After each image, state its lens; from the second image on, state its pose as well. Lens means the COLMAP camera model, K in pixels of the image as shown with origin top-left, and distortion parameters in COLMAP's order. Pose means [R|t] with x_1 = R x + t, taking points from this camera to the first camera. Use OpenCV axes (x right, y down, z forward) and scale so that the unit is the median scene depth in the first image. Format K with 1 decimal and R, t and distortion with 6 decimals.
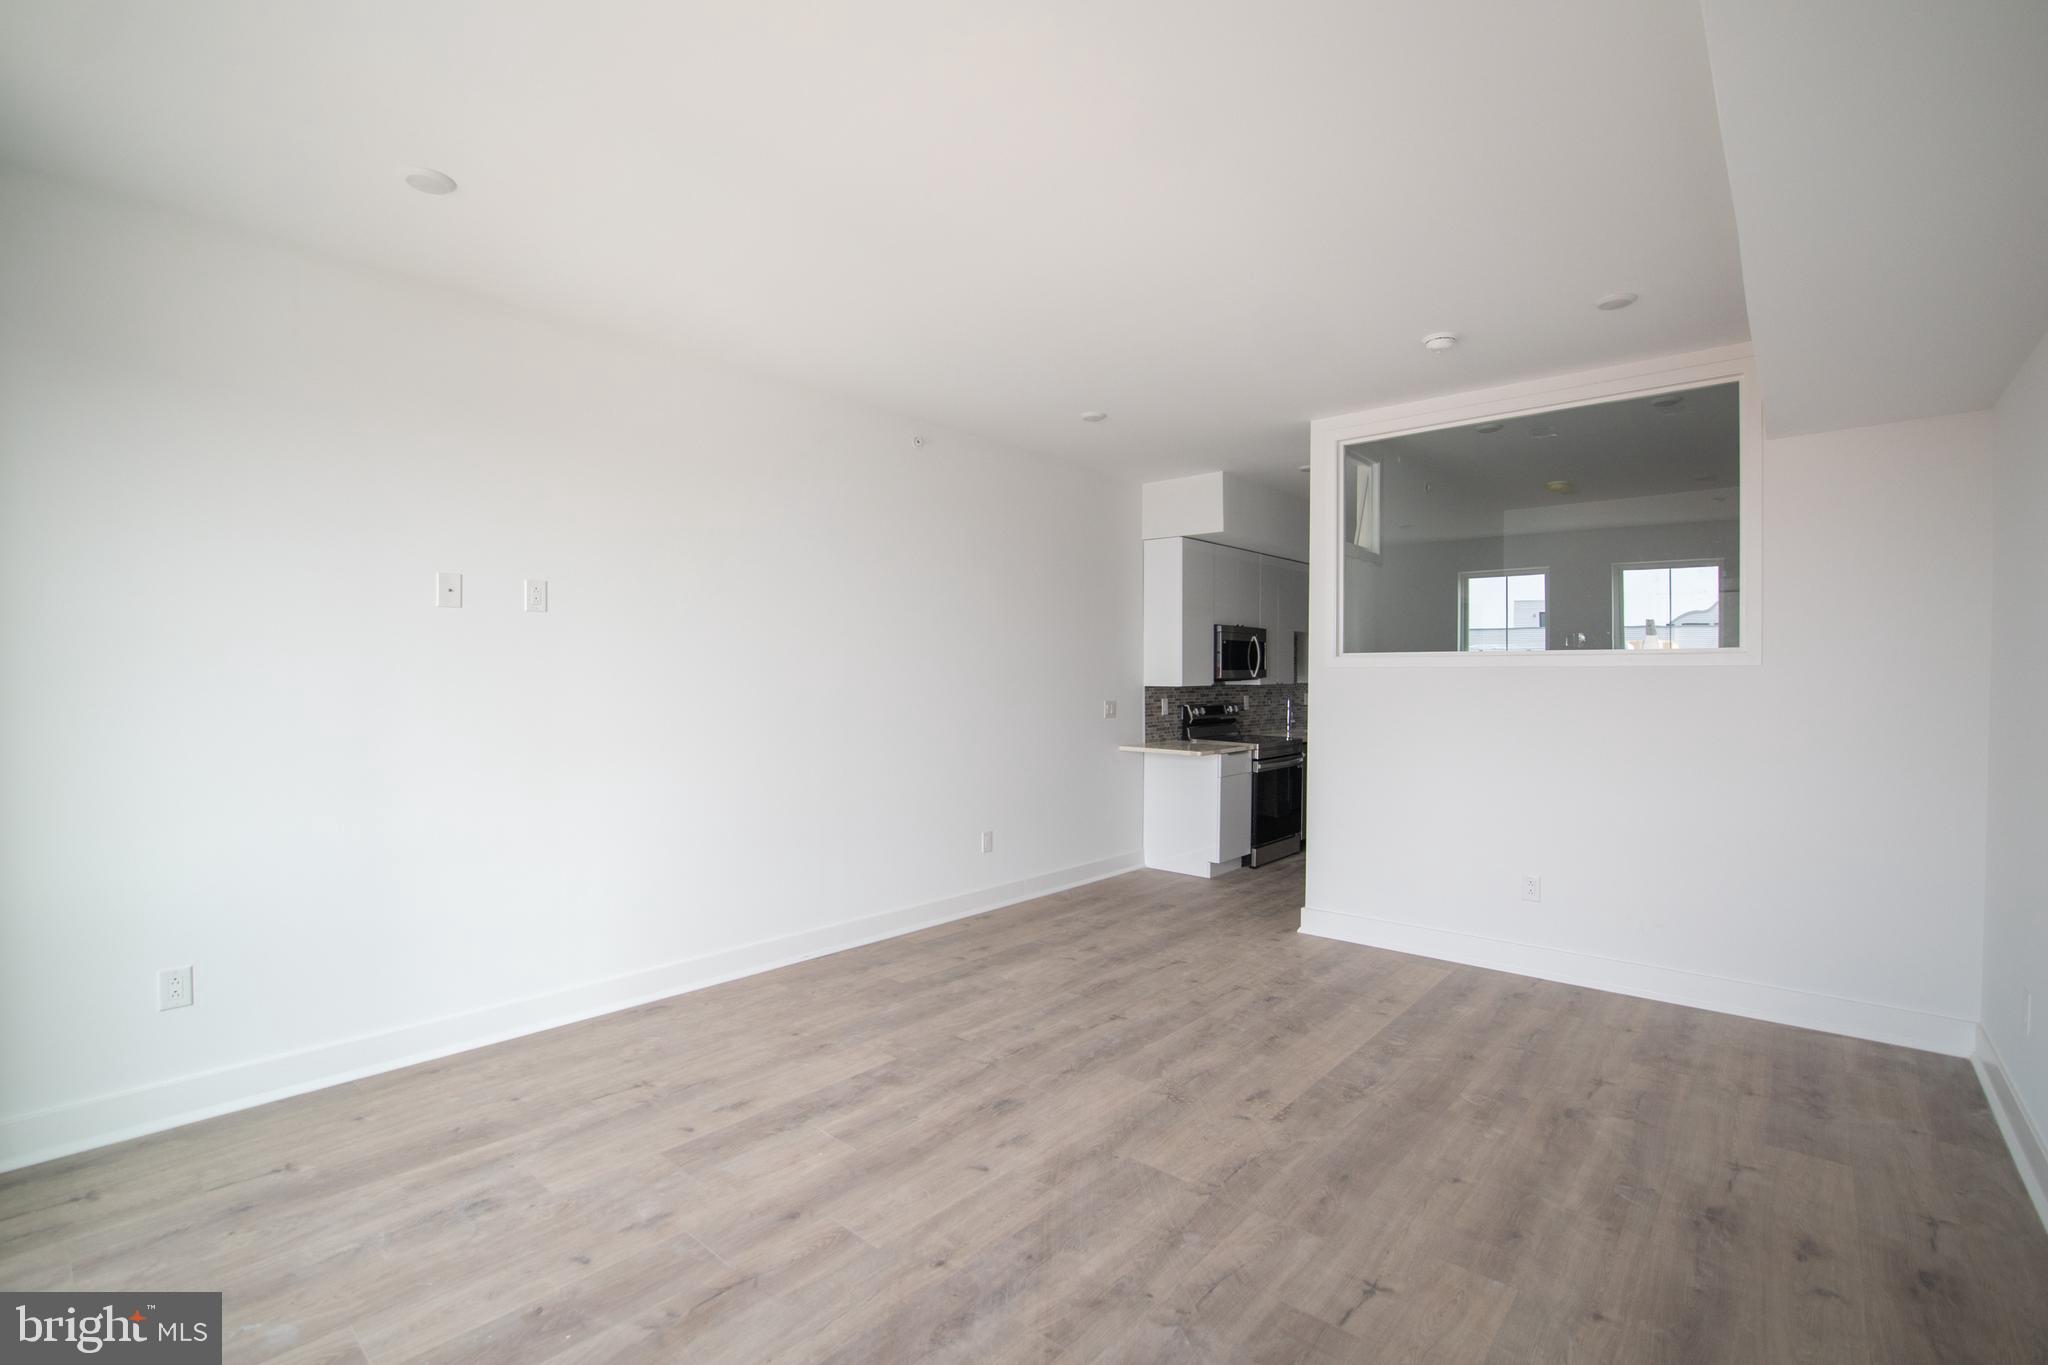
lens RADIAL K [[913.9, 0, 1020.7], [0, 913.9, 663.1], [0, 0, 1]] dist [-0.023833, -0.000125]
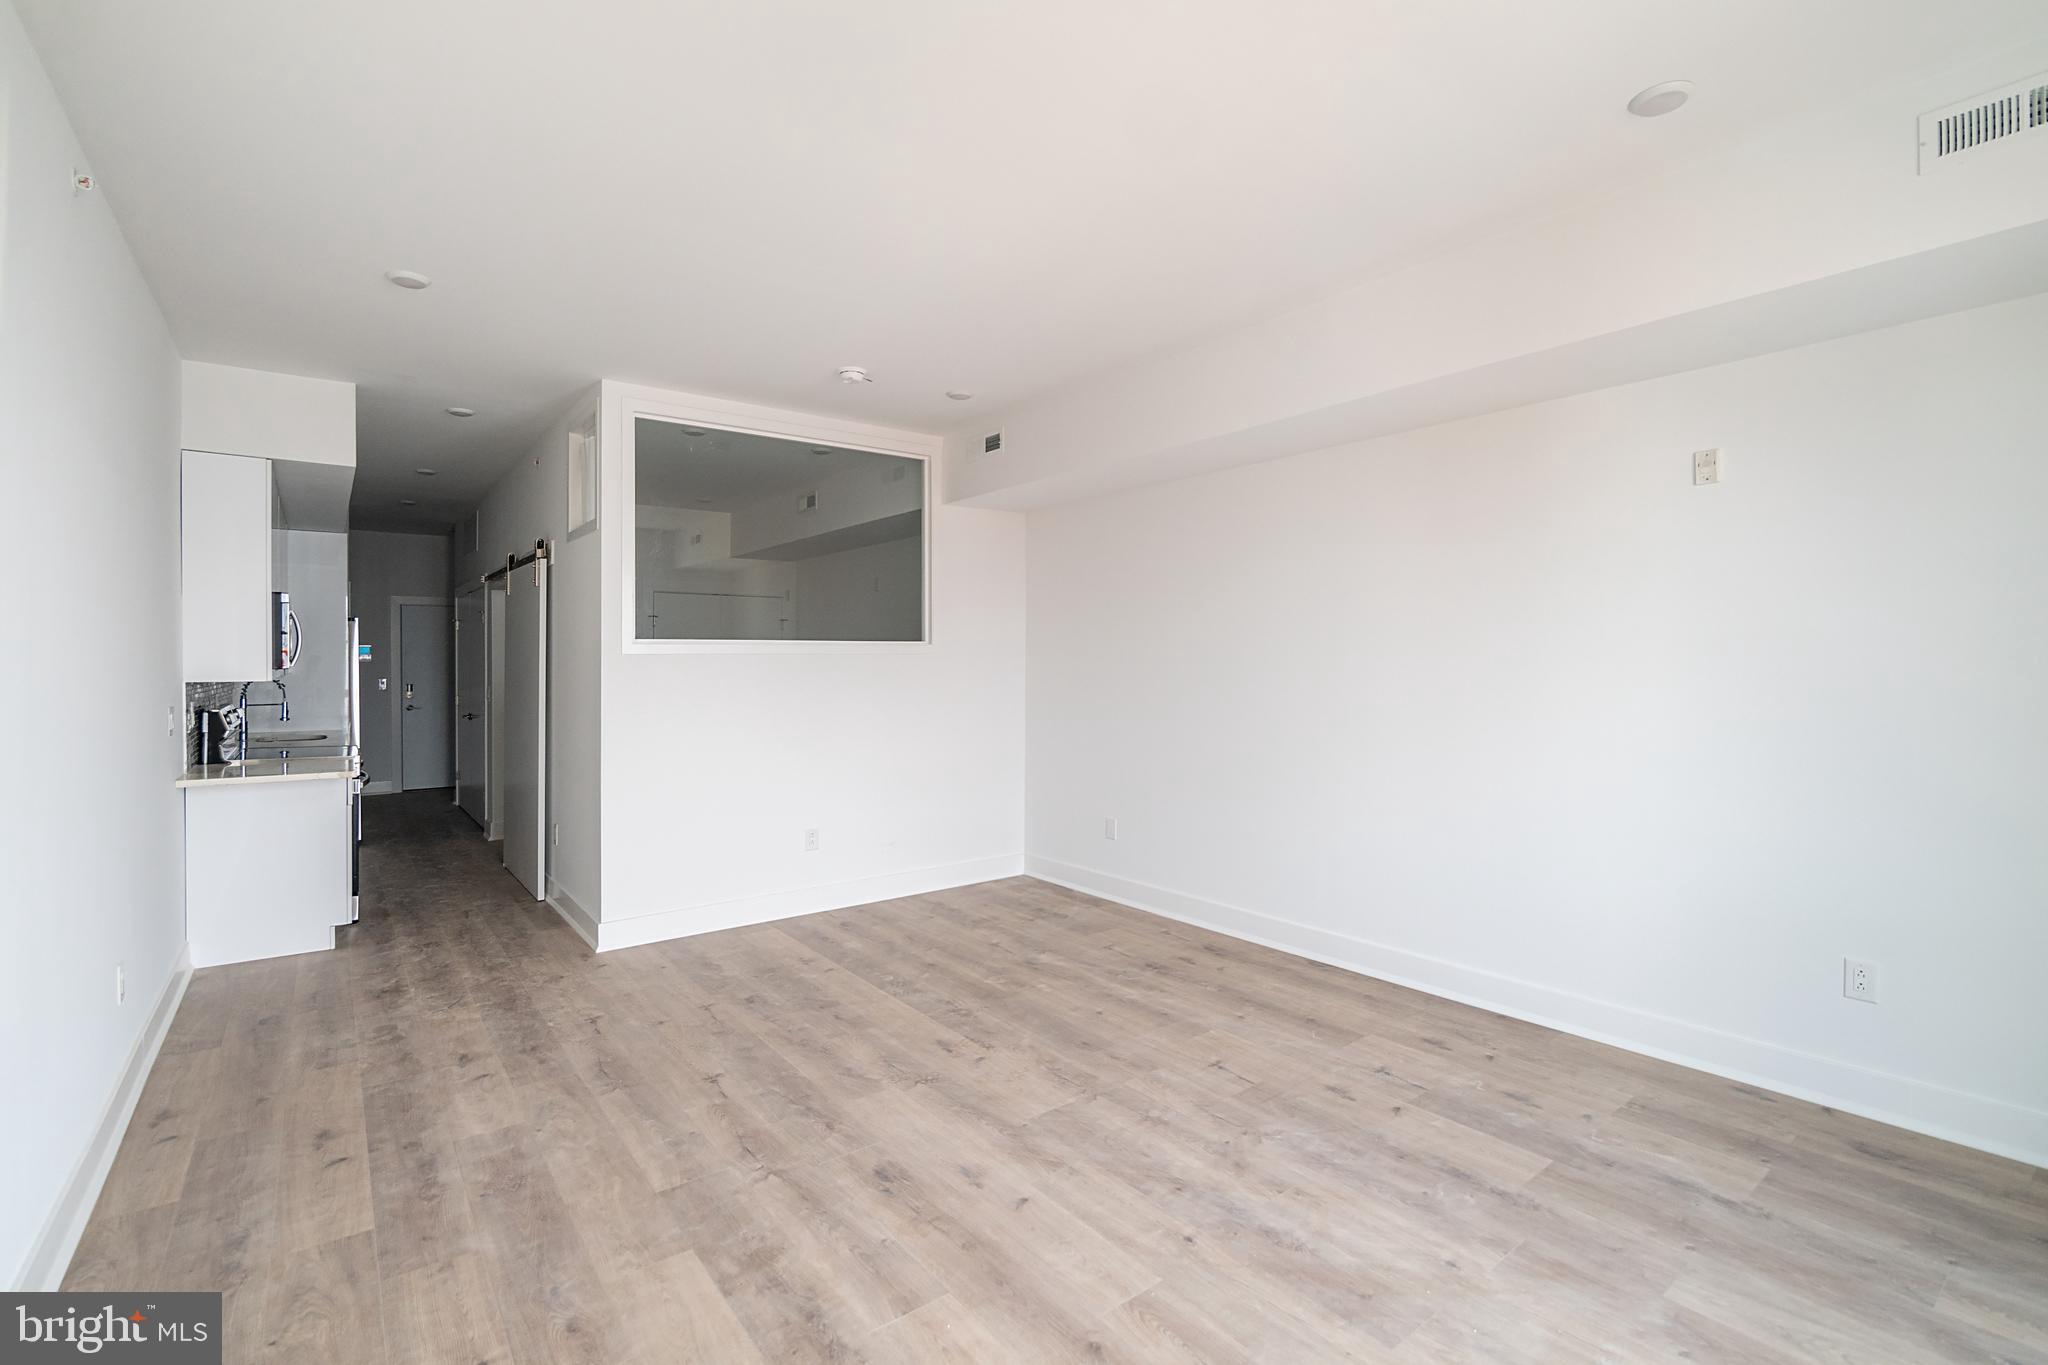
lens RADIAL K [[913.9, 0, 1020.7], [0, 913.9, 663.1], [0, 0, 1]] dist [-0.023833, -0.000125]
pose [[0.189790, -0.005908, 0.981807, -0.603710], [-0.006564, 0.999952, 0.007286, 0.005963], [-0.981803, -0.007827, 0.189742, 0.538761]]
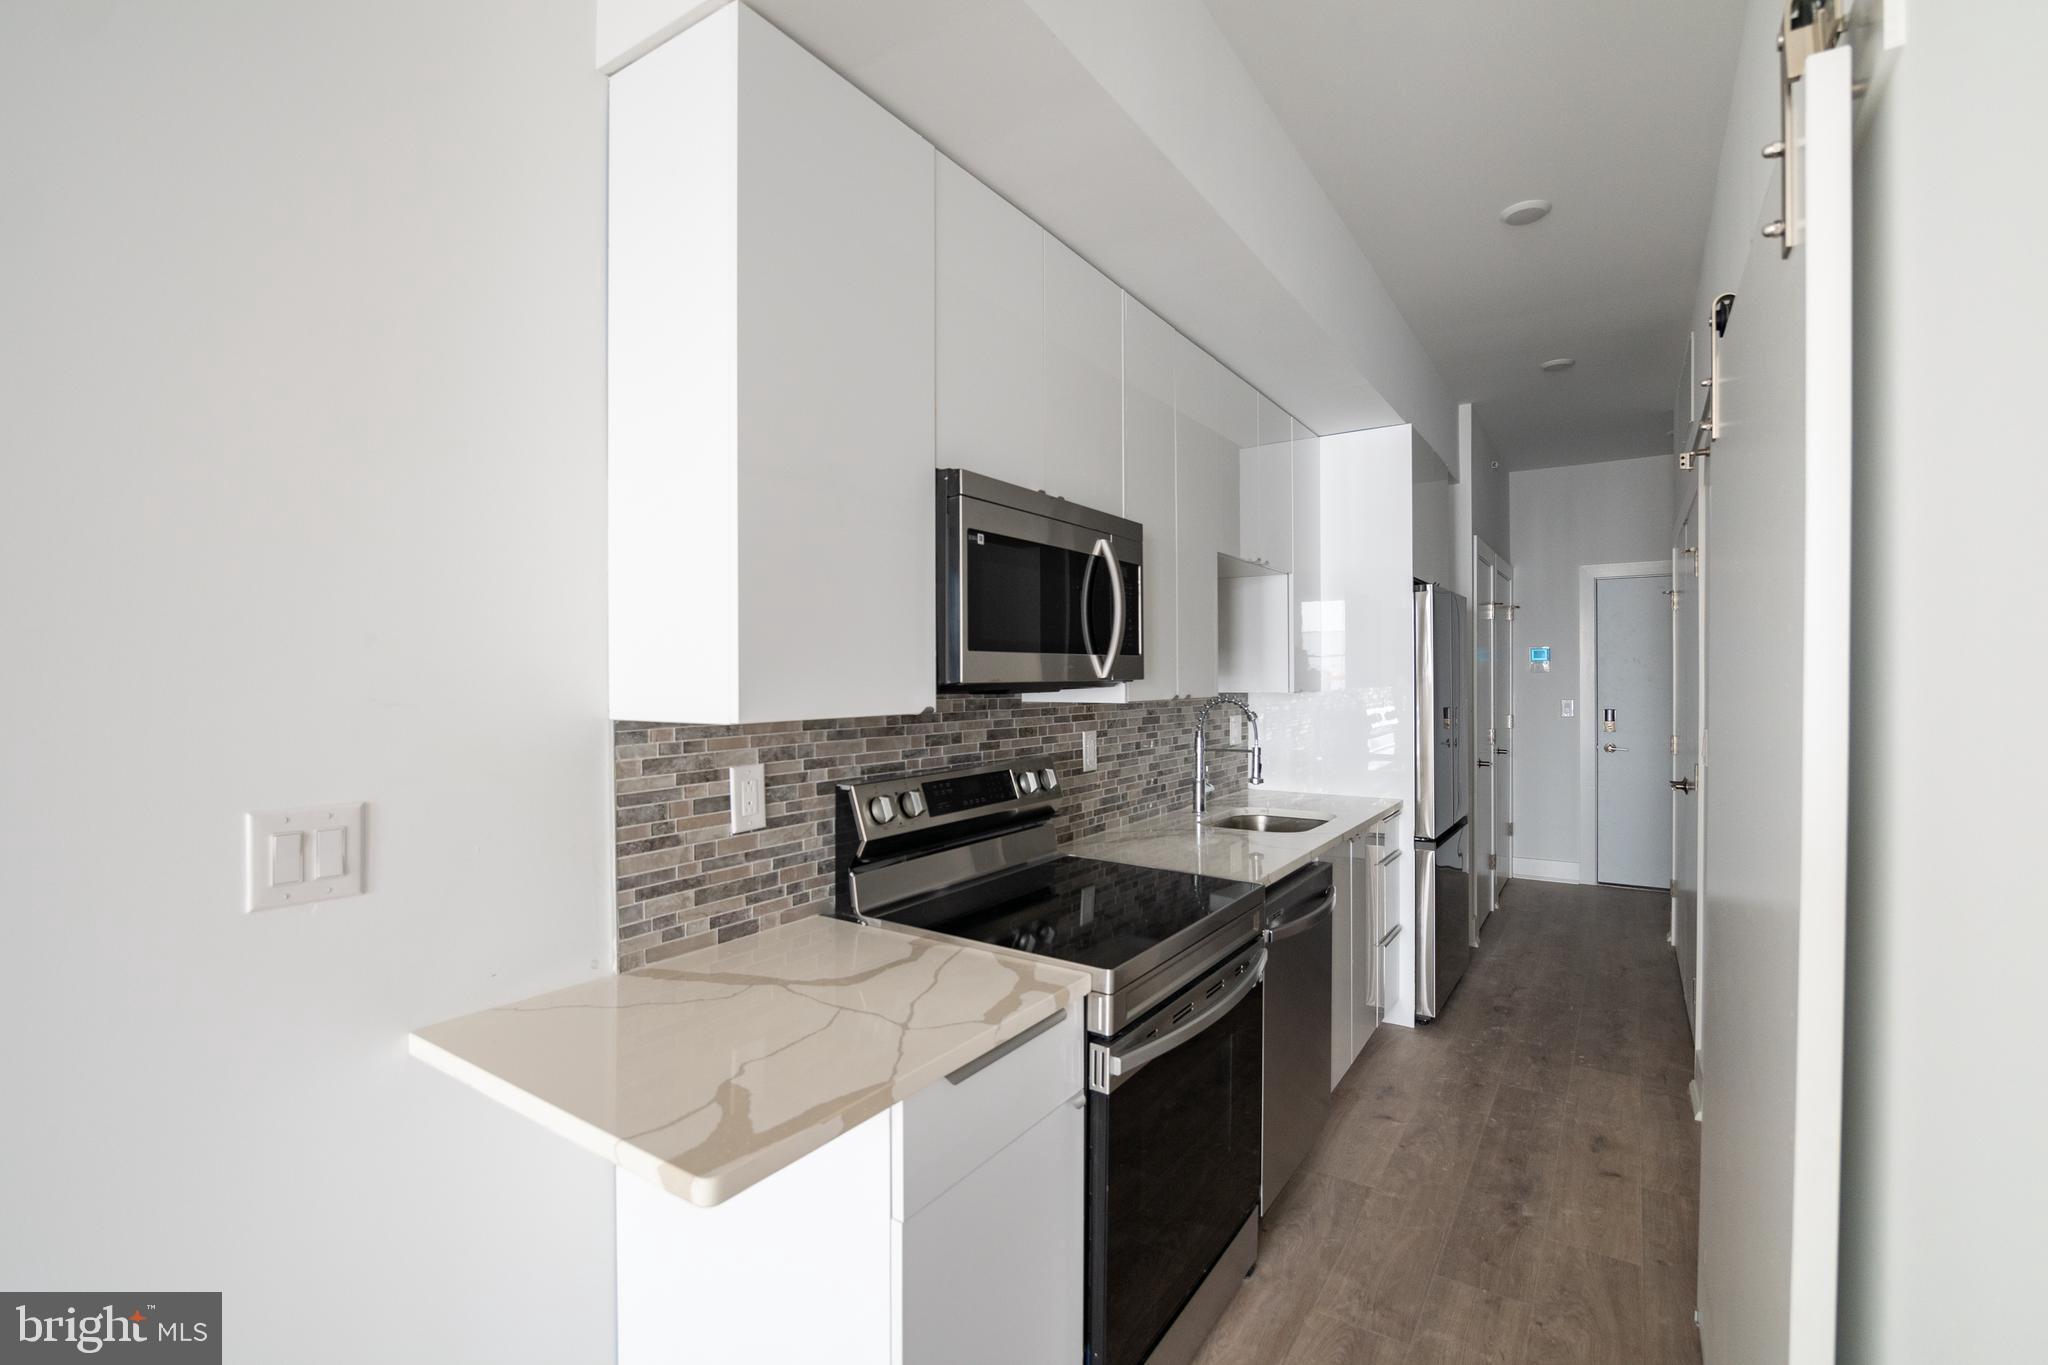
lens RADIAL K [[910.9, 0, 1024.0], [0, 910.9, 682.5], [0, 0, 1]] dist [-0.010531, -0.000452]
pose [[0.991255, -0.007009, 0.131773, 0.346511], [0.005406, 0.999907, 0.012522, 0.023536], [-0.131849, -0.011700, 0.991201, 1.285717]]
